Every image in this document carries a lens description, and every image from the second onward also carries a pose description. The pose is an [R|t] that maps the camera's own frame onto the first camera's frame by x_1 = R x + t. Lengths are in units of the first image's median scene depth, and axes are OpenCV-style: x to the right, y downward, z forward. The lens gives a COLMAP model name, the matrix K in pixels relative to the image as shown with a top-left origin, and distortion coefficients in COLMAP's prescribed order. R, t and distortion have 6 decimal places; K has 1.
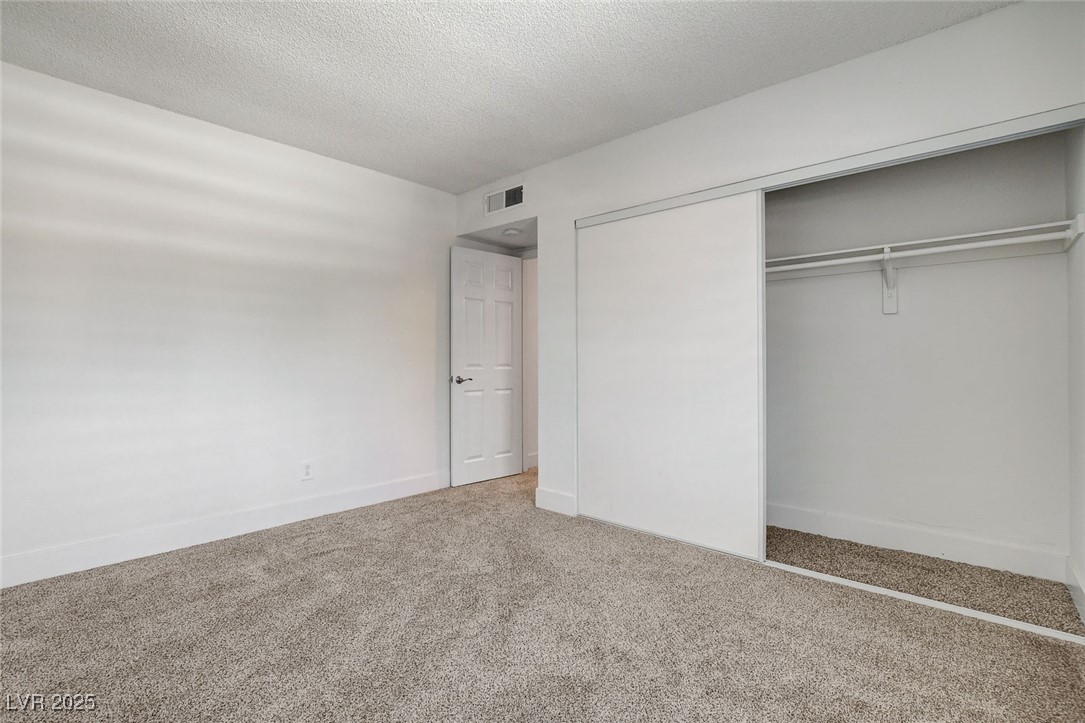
lens RADIAL K [[491.2, 0, 542.4], [0, 491.2, 354.9], [0, 0, 1]] dist [-0.026469, 0.002655]
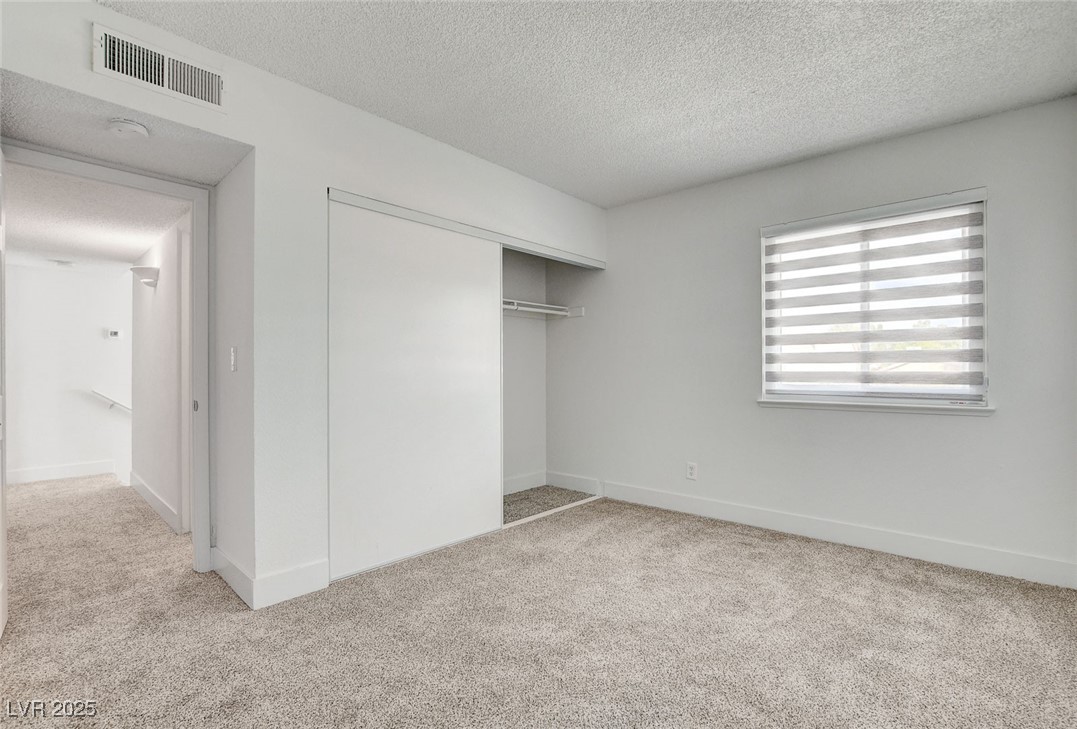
lens RADIAL K [[493.0, 0, 544.0], [0, 493.0, 371.1], [0, 0, 1]] dist [-0.020309, -0.000432]
pose [[0.017752, -0.000472, 0.999842, -0.857895], [-0.013186, 0.999913, 0.000706, -0.001345], [-0.999755, -0.013197, 0.017744, 0.852286]]
